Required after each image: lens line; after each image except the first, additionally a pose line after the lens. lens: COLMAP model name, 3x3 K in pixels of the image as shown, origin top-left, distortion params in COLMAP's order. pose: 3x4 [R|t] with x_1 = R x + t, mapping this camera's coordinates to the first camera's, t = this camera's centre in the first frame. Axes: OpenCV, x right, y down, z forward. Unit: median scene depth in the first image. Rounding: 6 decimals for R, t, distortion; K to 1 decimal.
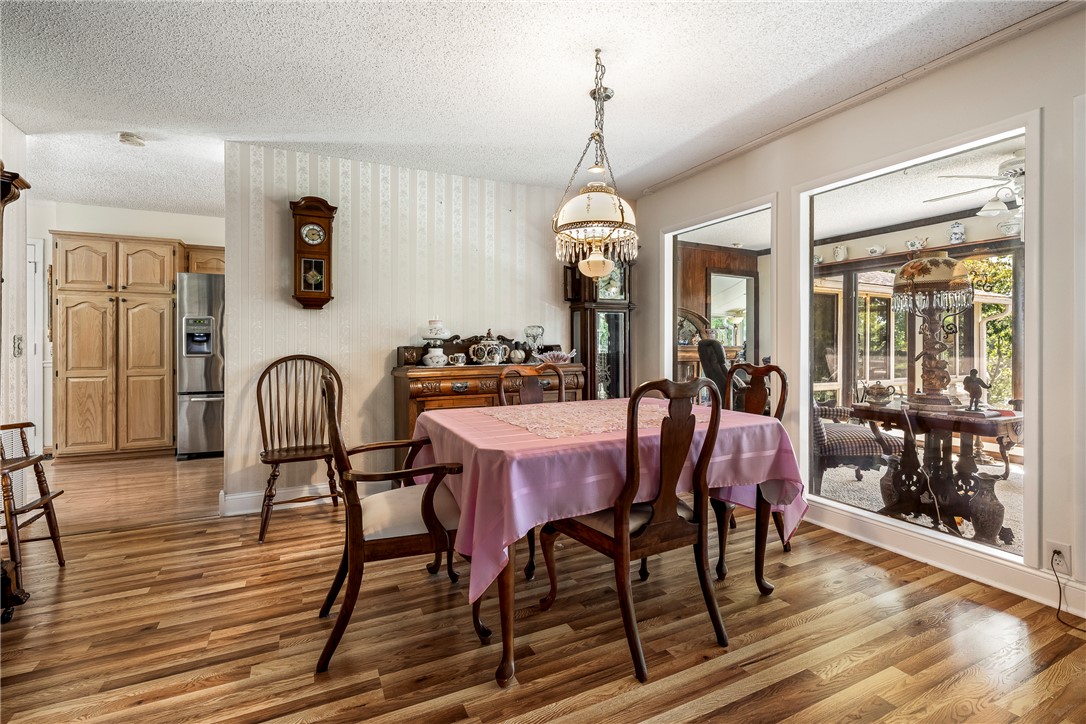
lens RADIAL K [[486.9, 0, 544.0], [0, 486.9, 354.4], [0, 0, 1]] dist [-0.002572, 0.000572]
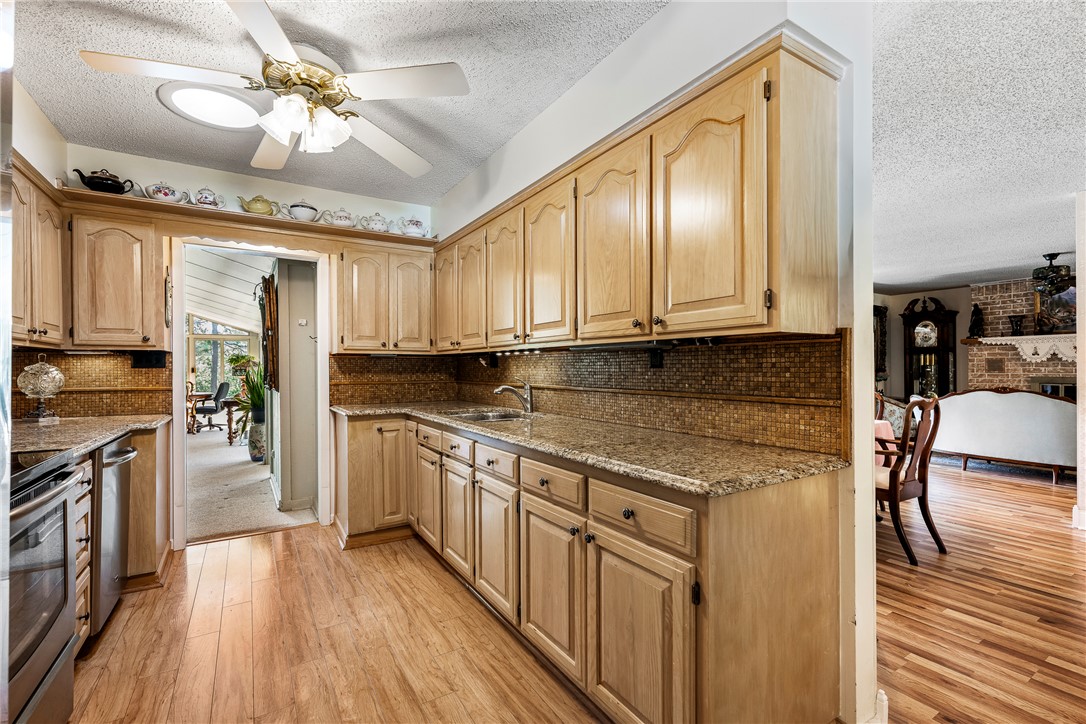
lens RADIAL K [[488.6, 0, 552.2], [0, 488.6, 369.4], [0, 0, 1]] dist [0.001688, -0.002538]
pose [[-0.096573, 0.000471, 0.995326, -1.574682], [0.026413, 0.999649, 0.002090, -0.066640], [-0.994975, 0.026491, -0.096551, 1.926254]]
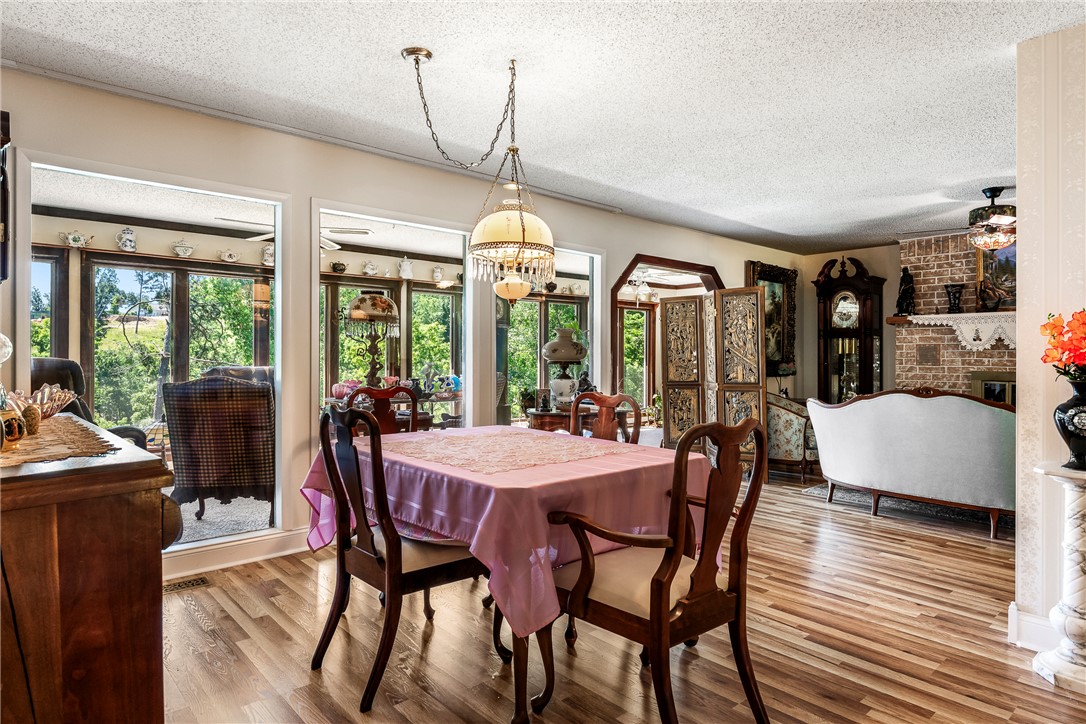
lens RADIAL K [[636.4, 0, 548.2], [0, 636.4, 353.8], [0, 0, 1]] dist [-0.004806, 0.000443]
pose [[-0.260587, 0.004847, 0.965438, -1.362575], [0.015412, 0.999881, -0.000860, -0.055525], [-0.965327, 0.014655, -0.260631, 1.630316]]
